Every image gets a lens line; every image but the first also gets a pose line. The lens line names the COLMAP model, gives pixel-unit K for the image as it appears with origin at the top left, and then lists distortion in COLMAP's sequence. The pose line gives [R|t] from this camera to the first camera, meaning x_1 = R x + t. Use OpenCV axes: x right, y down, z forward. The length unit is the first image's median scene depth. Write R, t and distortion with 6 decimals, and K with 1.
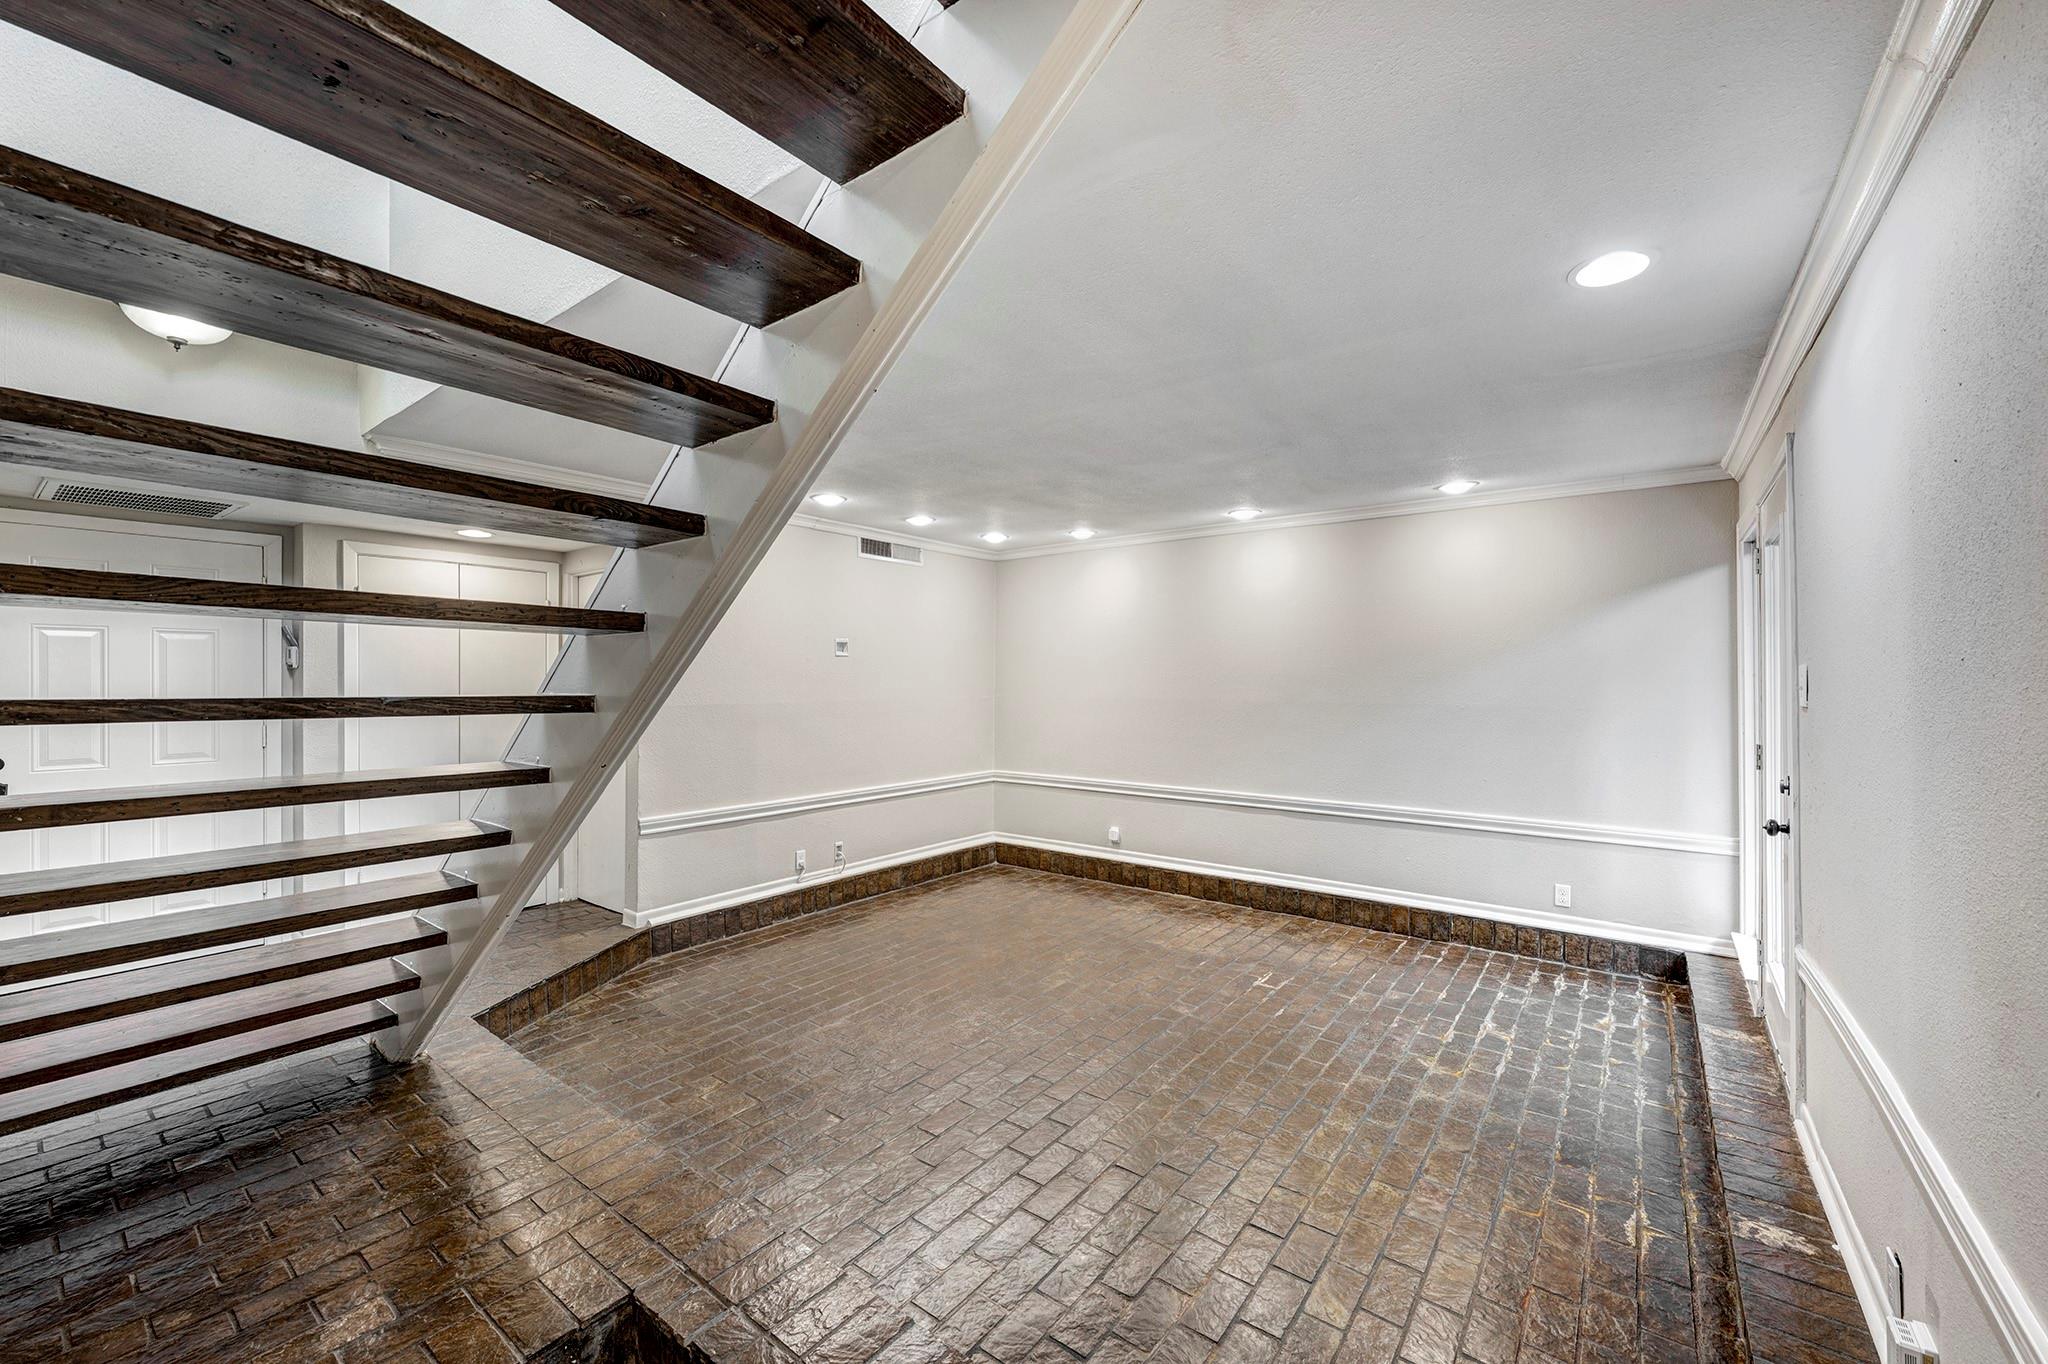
lens RADIAL K [[813.7, 0, 1012.5], [0, 813.7, 681.1], [0, 0, 1]] dist [-0.002056, 0.000096]
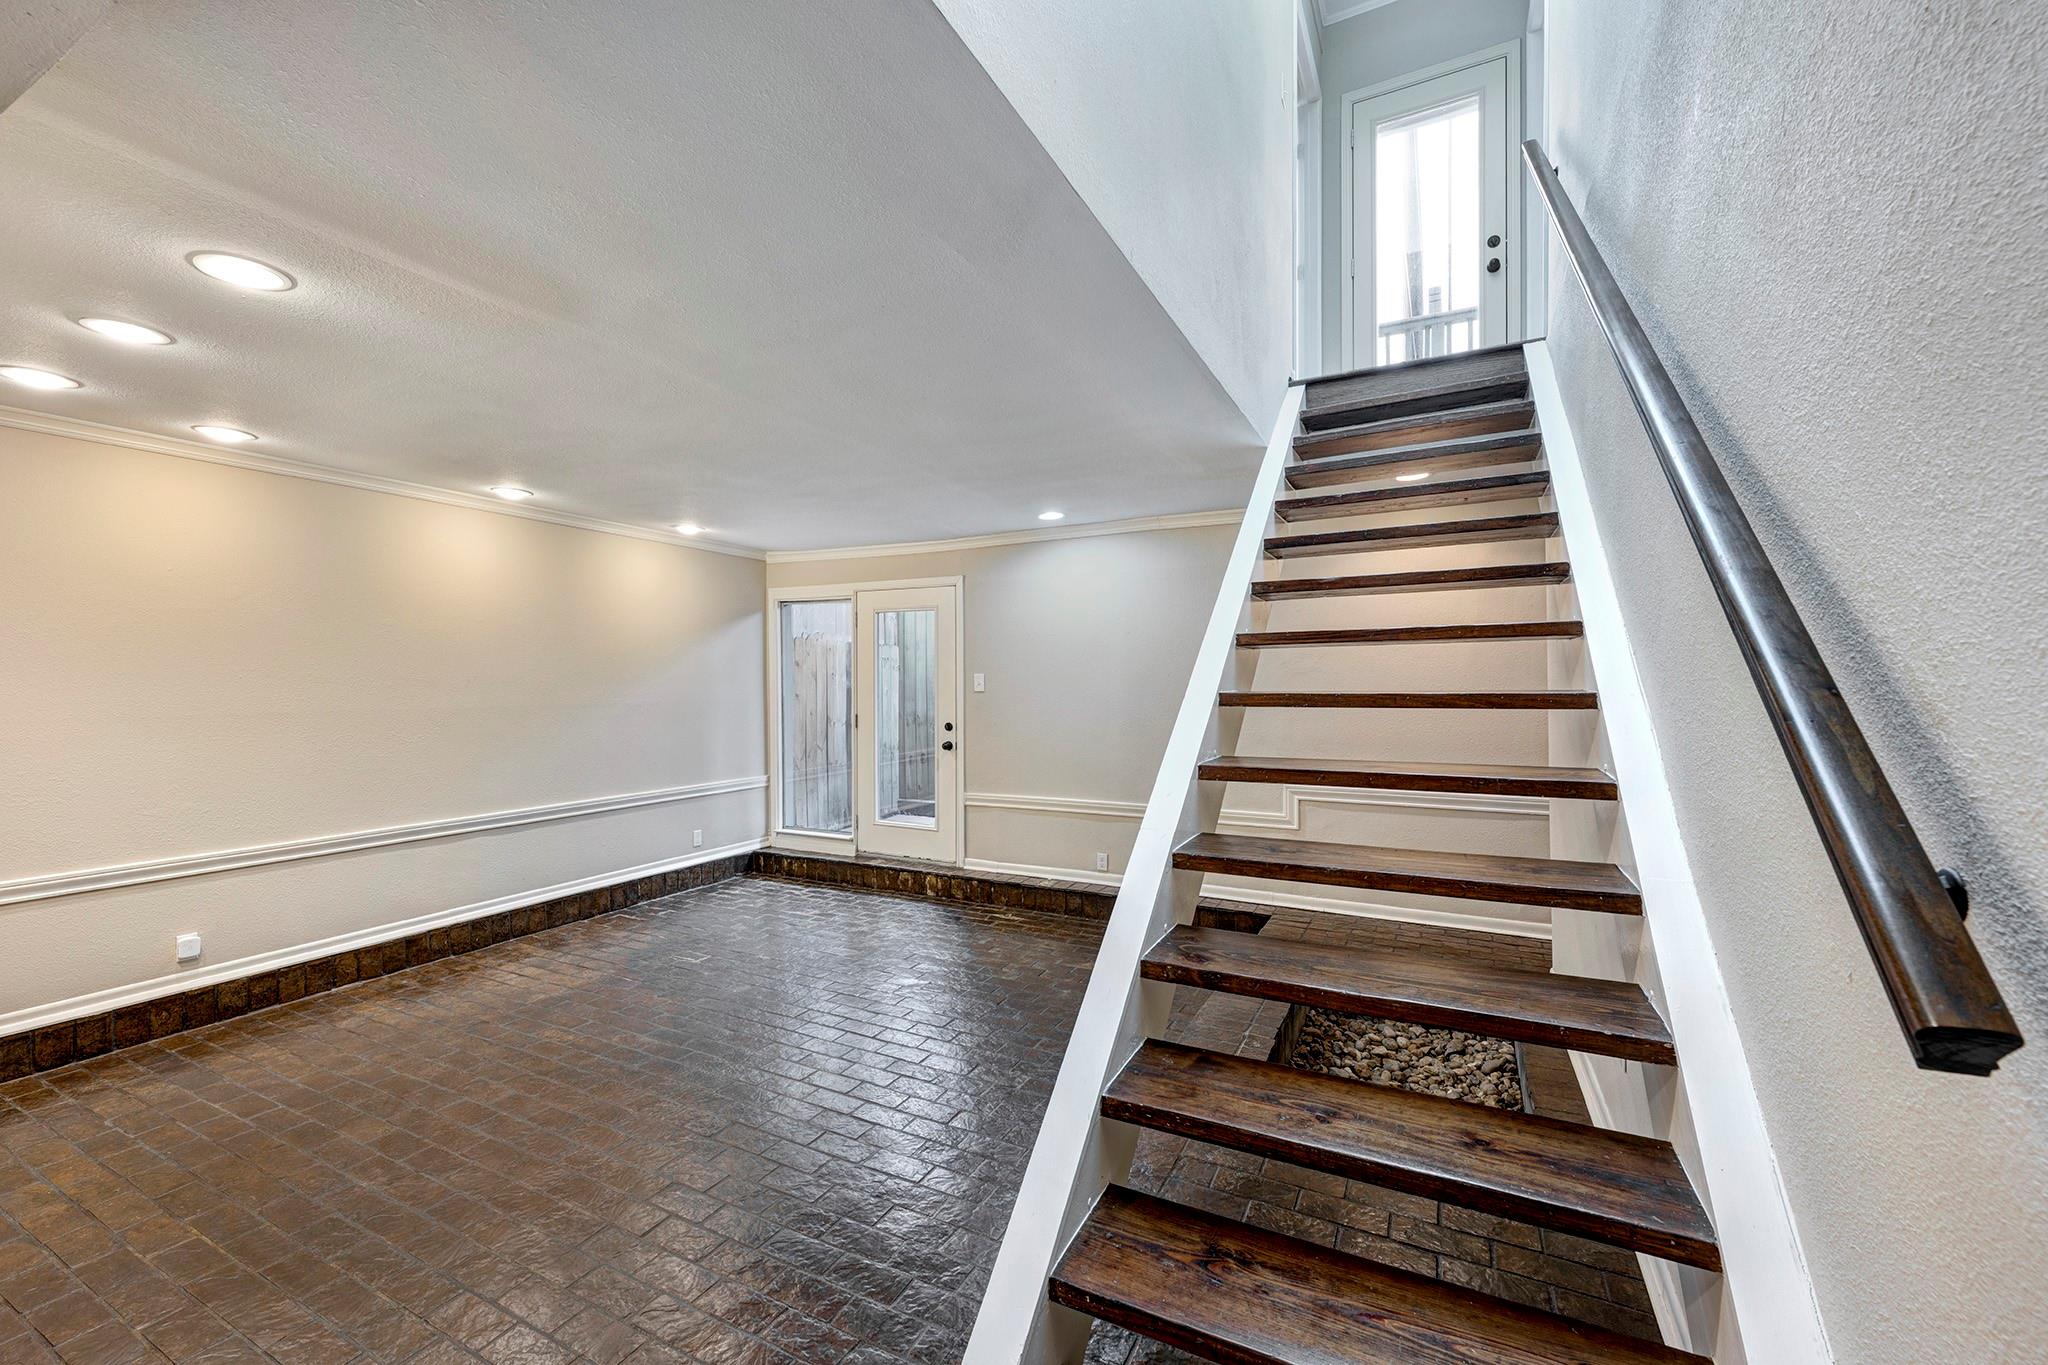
lens RADIAL K [[813.7, 0, 1015.1], [0, 813.7, 683.9], [0, 0, 1]] dist [-0.002056, 0.000096]
pose [[-0.177364, -0.002823, 0.984141, -0.750188], [0.007764, 0.999961, 0.004267, 0.000026], [-0.984115, 0.008398, -0.177336, 0.686956]]
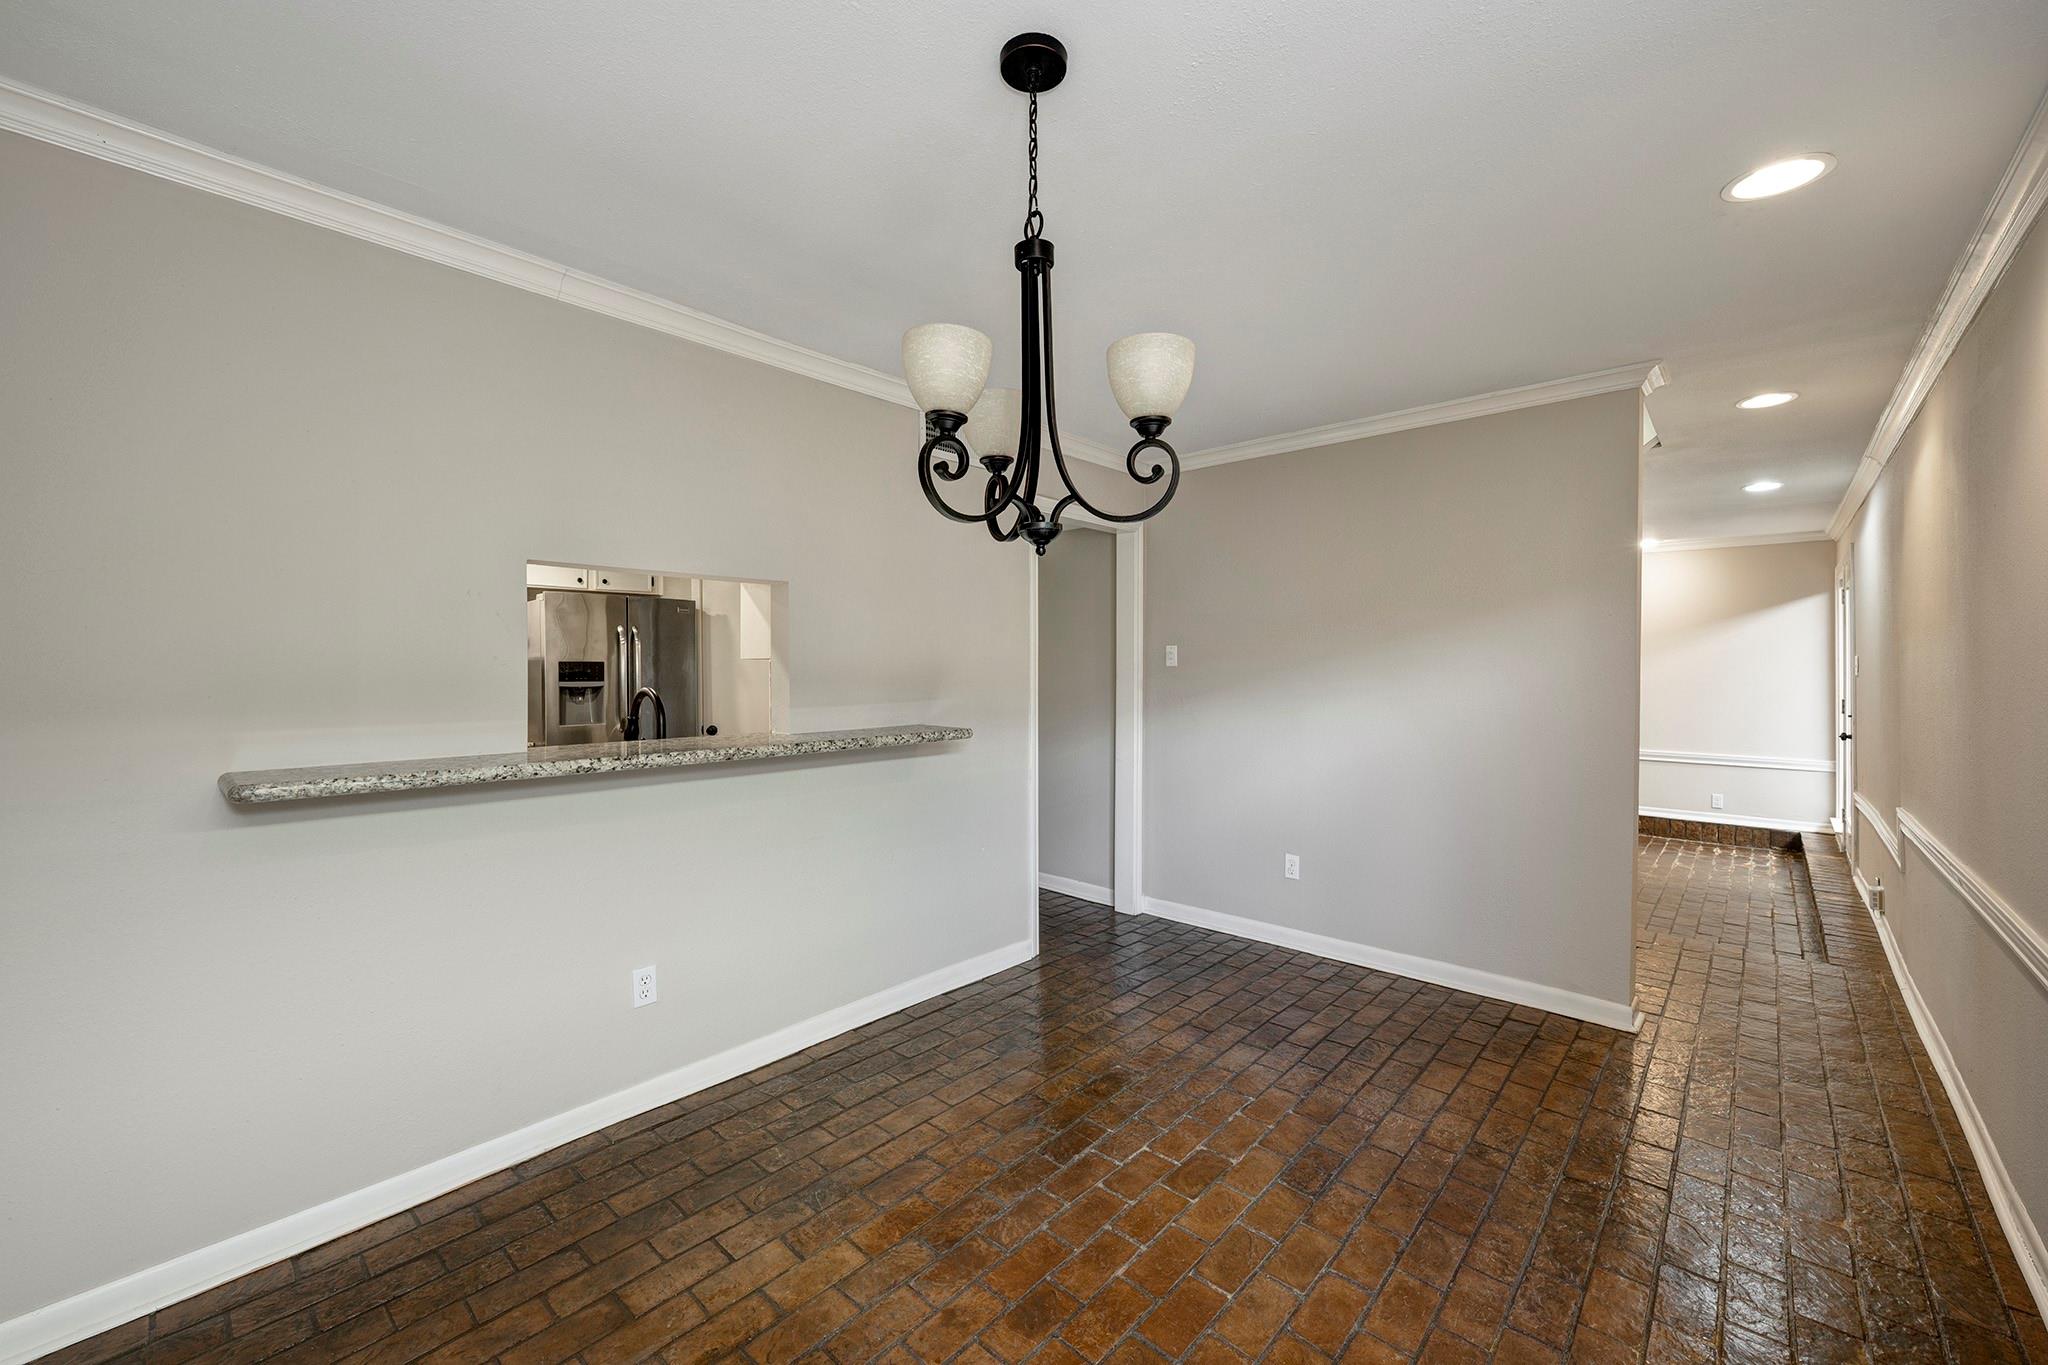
lens RADIAL K [[813.7, 0, 1019.0], [0, 813.7, 670.3], [0, 0, 1]] dist [-0.002056, 0.000096]
pose [[0.996445, 0.003884, -0.084160, -0.524933], [-0.003849, 0.999992, 0.000576, 0.013655], [0.084161, -0.000250, 0.996452, -0.663294]]
